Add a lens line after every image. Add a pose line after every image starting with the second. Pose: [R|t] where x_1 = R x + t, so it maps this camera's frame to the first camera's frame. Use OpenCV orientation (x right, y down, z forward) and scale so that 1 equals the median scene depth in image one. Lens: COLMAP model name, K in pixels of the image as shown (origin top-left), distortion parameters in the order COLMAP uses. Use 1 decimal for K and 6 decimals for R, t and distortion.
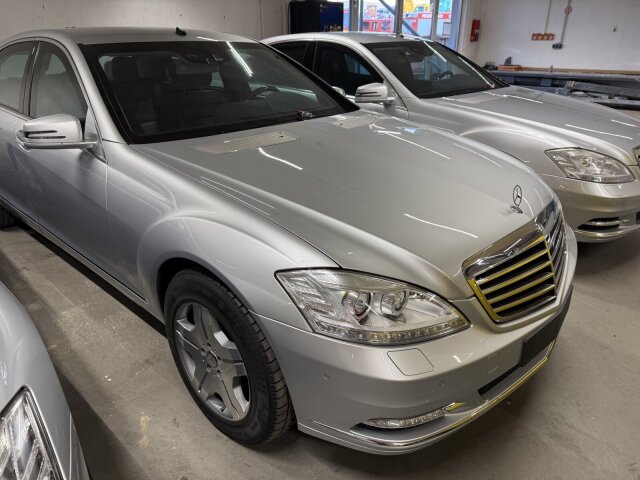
lens RADIAL K [[448.2, 0, 320.5], [0, 448.2, 239.0], [0, 0, 1]] dist [0.049195, -0.059233]
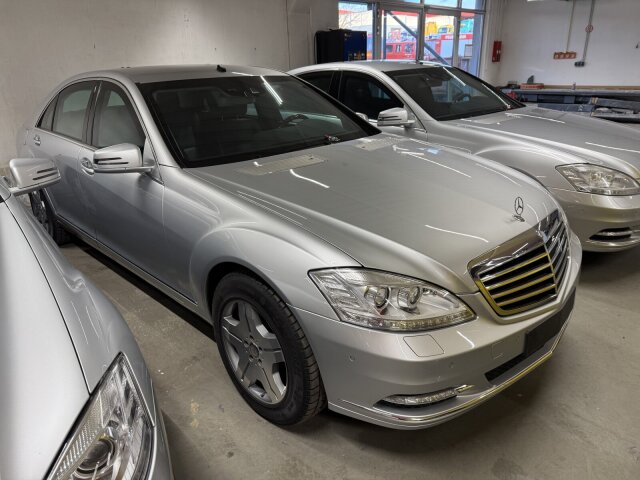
lens RADIAL K [[448.2, 0, 320.5], [0, 448.2, 239.0], [0, 0, 1]] dist [0.049195, -0.059233]
pose [[0.998247, -0.010011, -0.058334, 0.001062], [0.007416, 0.998981, -0.044528, 0.027347], [0.058721, 0.044017, 0.997304, -0.130021]]
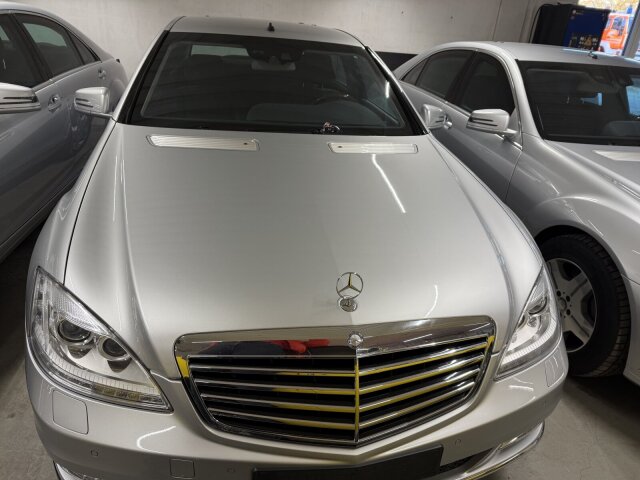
lens RADIAL K [[448.2, 0, 320.5], [0, 448.2, 239.0], [0, 0, 1]] dist [0.049195, -0.059233]
pose [[0.812251, 0.307543, -0.495646, 0.584125], [-0.305468, 0.948153, 0.087725, -0.172806], [0.496927, 0.080150, 0.864083, 0.279827]]
